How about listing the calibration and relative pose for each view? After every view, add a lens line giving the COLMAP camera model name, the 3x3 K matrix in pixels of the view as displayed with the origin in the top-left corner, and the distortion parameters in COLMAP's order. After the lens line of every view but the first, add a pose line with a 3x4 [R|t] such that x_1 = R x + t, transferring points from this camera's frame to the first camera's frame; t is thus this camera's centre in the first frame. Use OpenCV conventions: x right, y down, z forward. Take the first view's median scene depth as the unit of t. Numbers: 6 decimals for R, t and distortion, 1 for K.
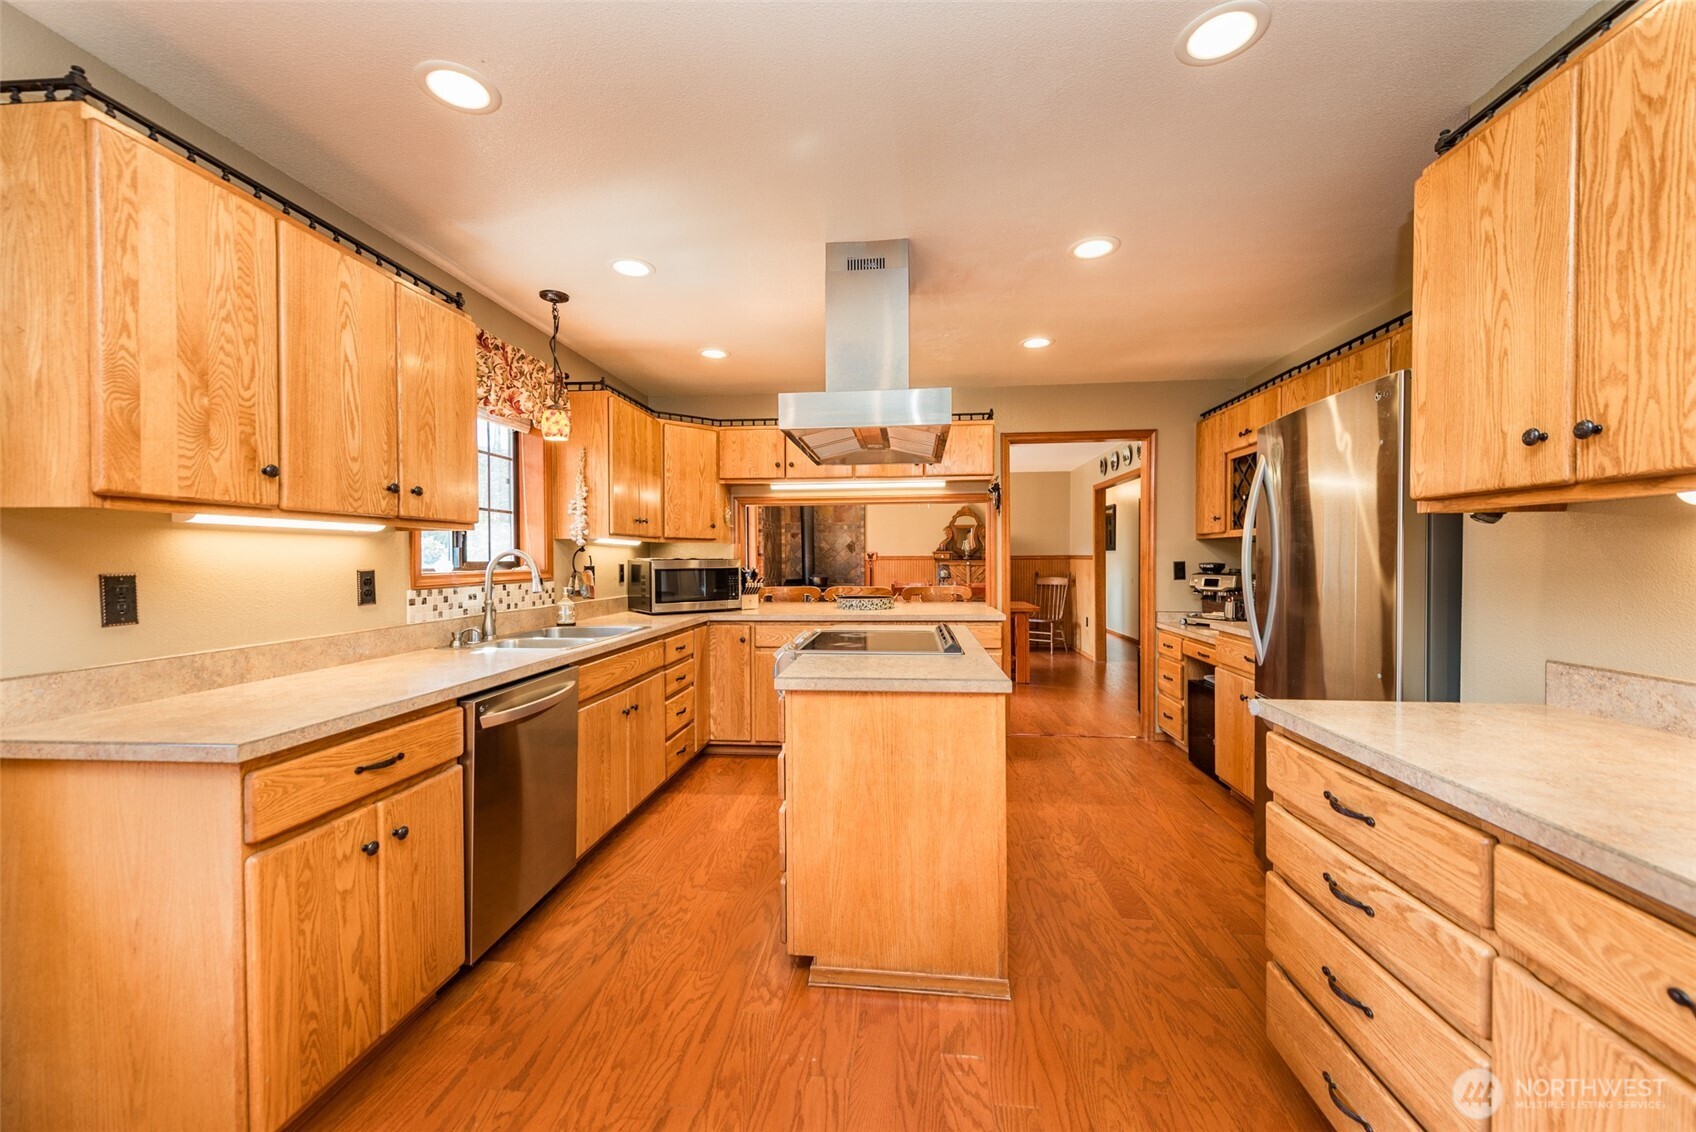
lens RADIAL K [[664.4, 0, 846.3], [0, 664.4, 568.3], [0, 0, 1]] dist [0.005689, -0.002282]
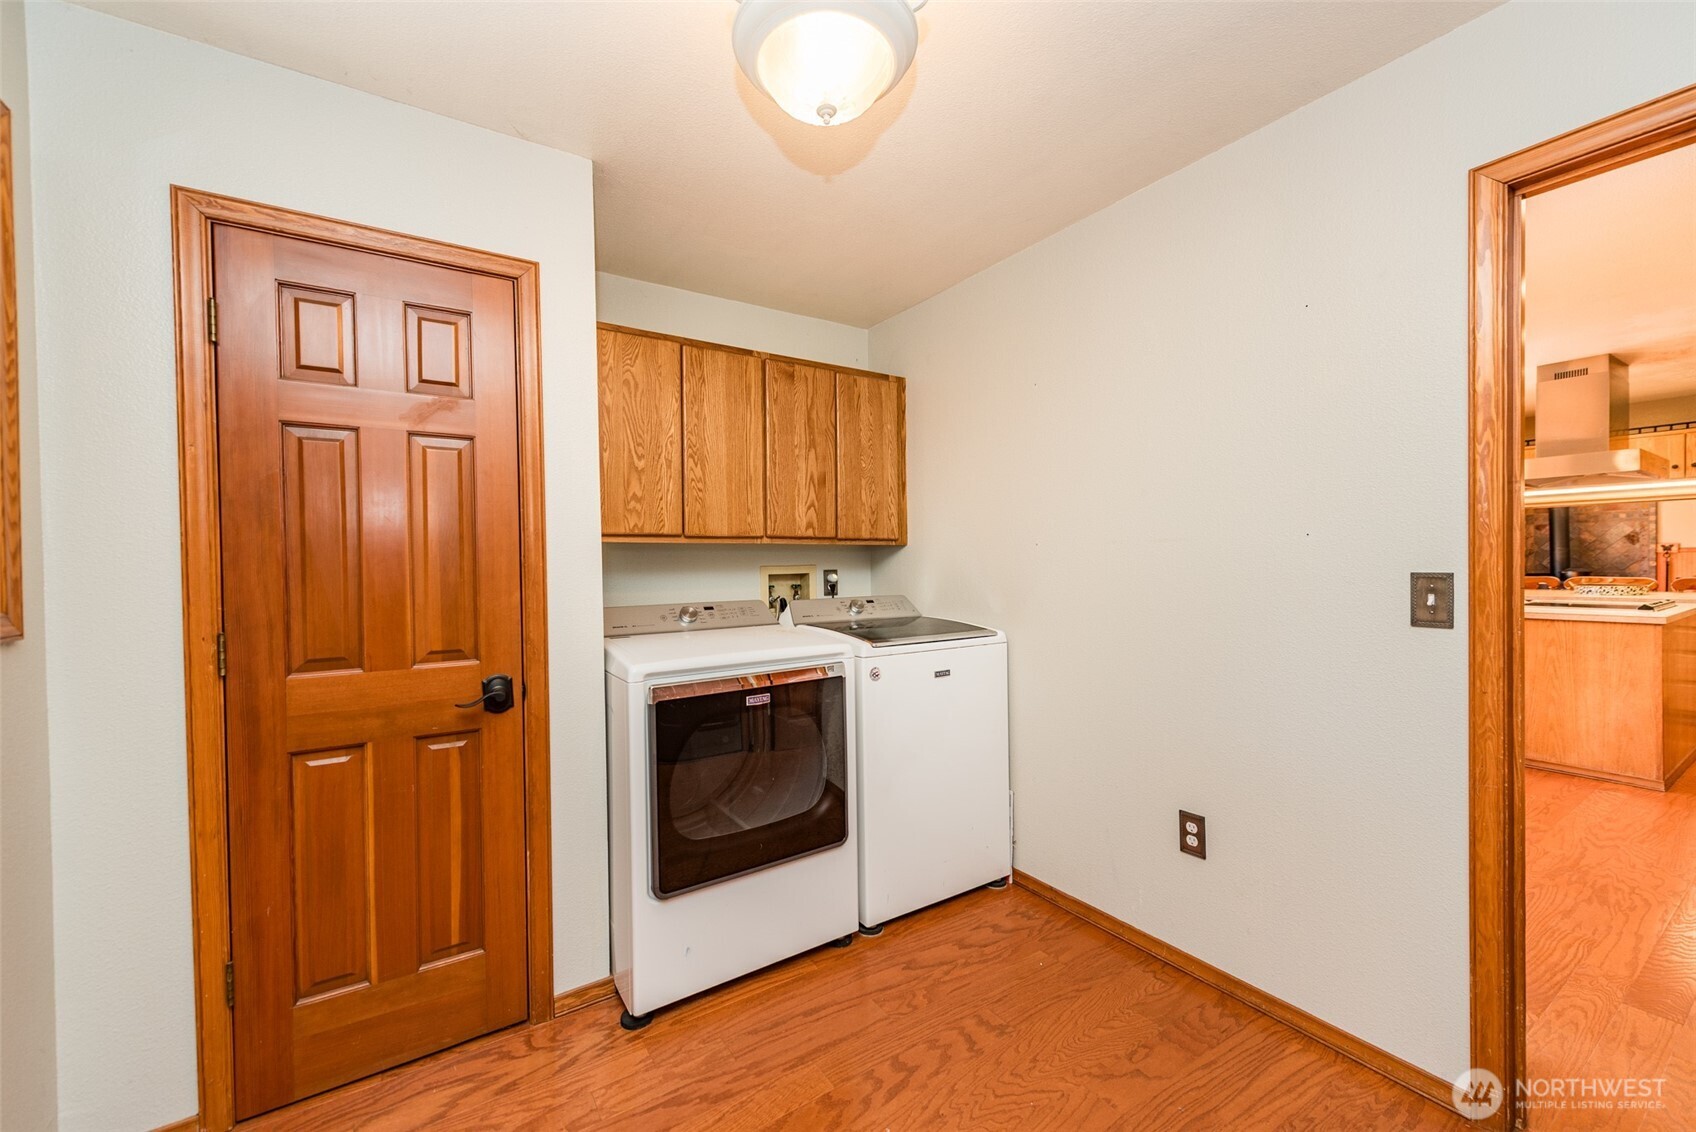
lens RADIAL K [[664.4, 0, 849.0], [0, 664.4, 569.9], [0, 0, 1]] dist [0.005689, -0.002282]
pose [[0.621042, 0.008862, -0.783727, 0.059608], [-0.002230, 0.999952, 0.009540, 0.004961], [0.783774, -0.004177, 0.621032, -0.396376]]
